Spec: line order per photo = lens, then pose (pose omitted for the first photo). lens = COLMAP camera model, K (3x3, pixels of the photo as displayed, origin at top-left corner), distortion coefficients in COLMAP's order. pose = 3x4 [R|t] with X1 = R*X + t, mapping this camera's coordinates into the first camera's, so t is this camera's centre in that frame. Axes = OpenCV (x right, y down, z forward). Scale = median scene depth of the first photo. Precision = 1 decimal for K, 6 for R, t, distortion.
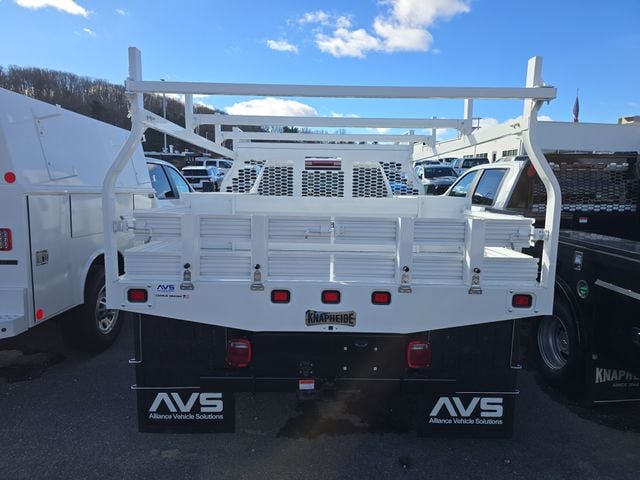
lens RADIAL K [[423.1, 0, 316.9], [0, 423.1, 239.4], [0, 0, 1]] dist [0.070234, -0.057747]
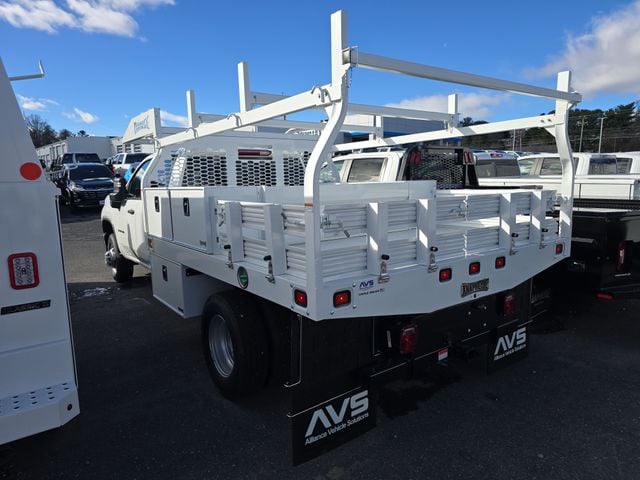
lens RADIAL K [[423.1, 0, 316.9], [0, 423.1, 239.4], [0, 0, 1]] dist [0.070234, -0.057747]
pose [[0.811972, -0.114189, 0.572418, -0.818851], [0.106433, 0.993201, 0.047155, -0.031328], [-0.573911, 0.022636, 0.818605, 0.276307]]
